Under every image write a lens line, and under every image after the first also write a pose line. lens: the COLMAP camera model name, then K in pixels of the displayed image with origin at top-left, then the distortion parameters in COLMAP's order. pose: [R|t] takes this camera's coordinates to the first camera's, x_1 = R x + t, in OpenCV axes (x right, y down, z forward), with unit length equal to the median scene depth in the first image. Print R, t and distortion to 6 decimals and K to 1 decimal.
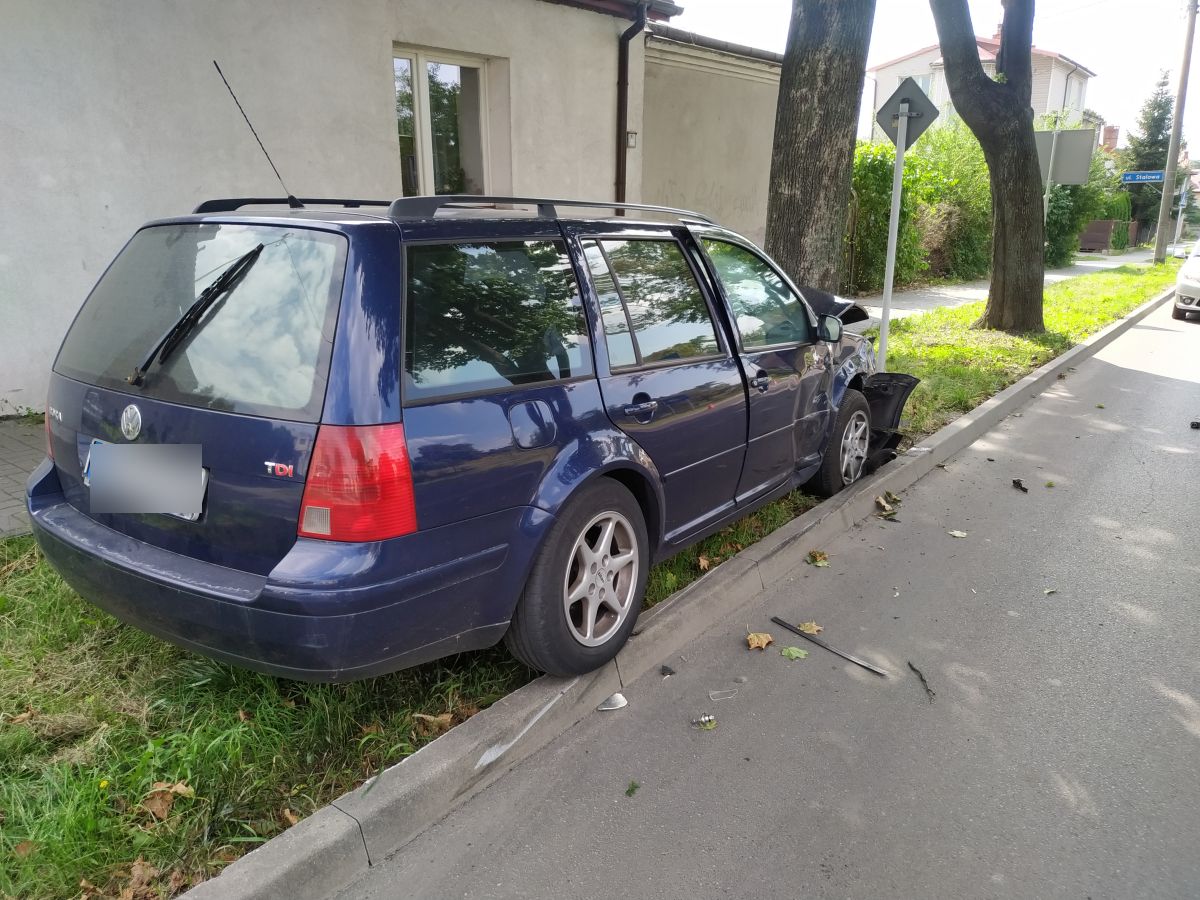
lens RADIAL K [[889.7, 0, 603.5], [0, 889.7, 449.6], [0, 0, 1]] dist [-0.004694, -0.006787]
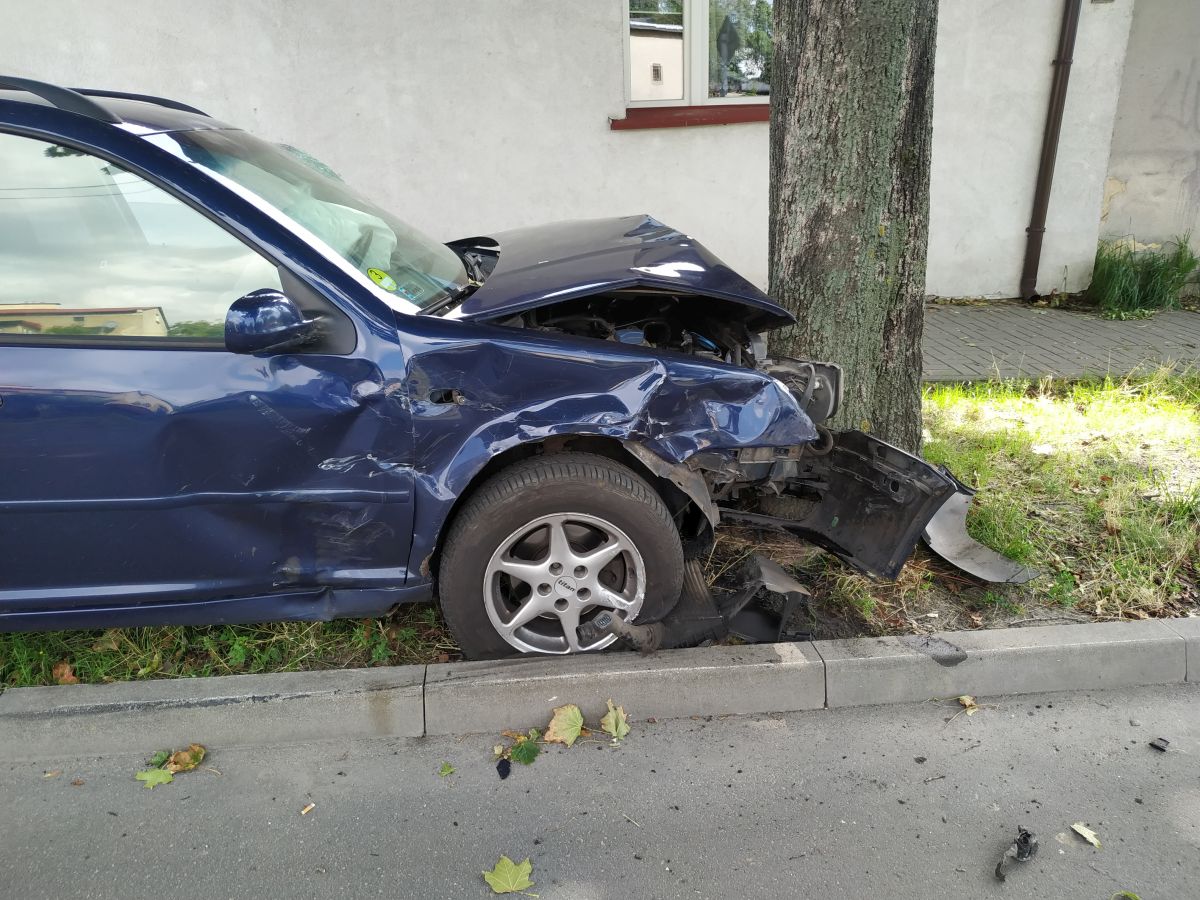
lens RADIAL K [[889.7, 0, 608.2], [0, 889.7, 451.5], [0, 0, 1]] dist [-0.004694, -0.006787]
pose [[0.669329, 0.242559, -0.702256, 0.529039], [-0.184013, 0.969878, 0.159610, -0.129053], [0.719818, 0.022393, 0.693802, 0.589519]]
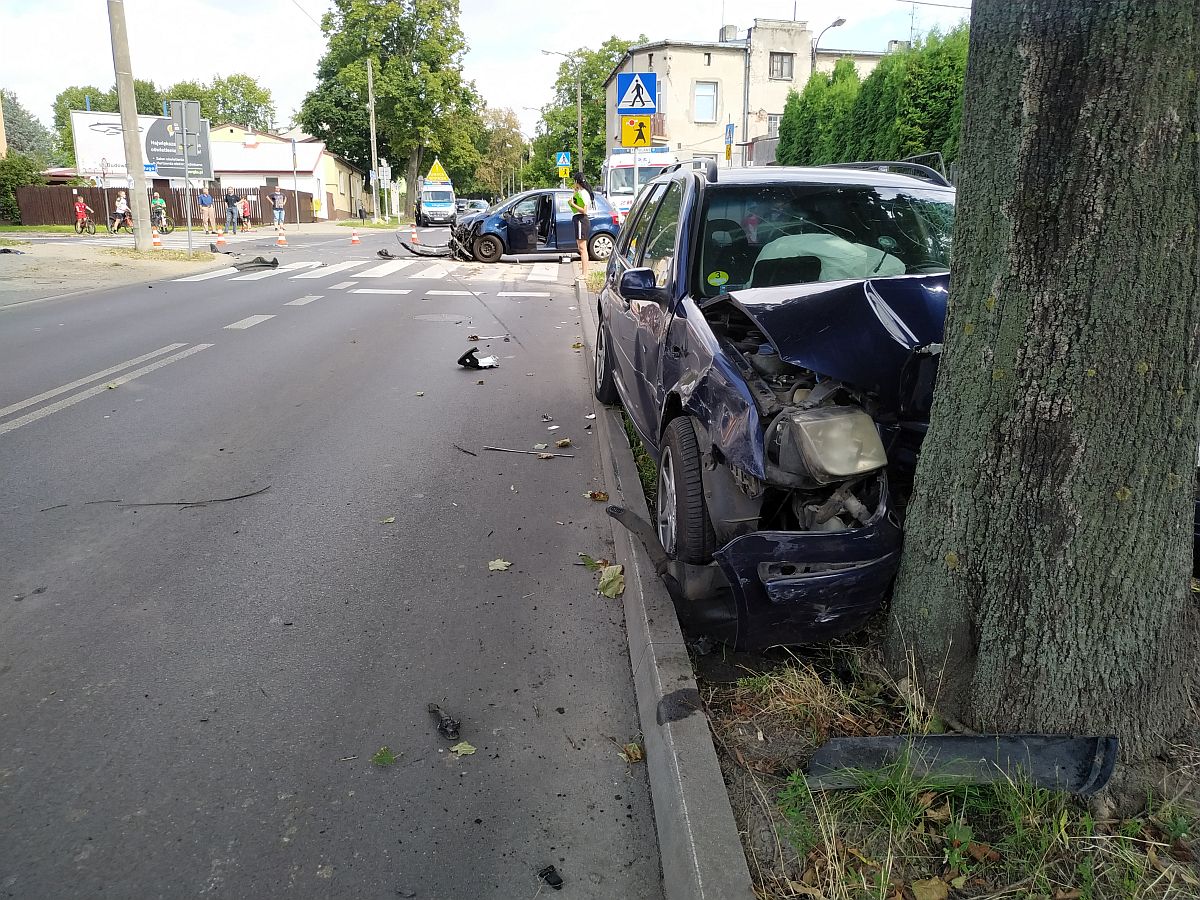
lens RADIAL K [[889.7, 0, 602.3], [0, 889.7, 452.5], [0, 0, 1]] dist [-0.004694, -0.006787]
pose [[-0.799683, 0.141509, -0.583508, 0.600407], [-0.173697, 0.875753, 0.450429, -0.273106], [0.574749, 0.461554, -0.675746, 1.192376]]
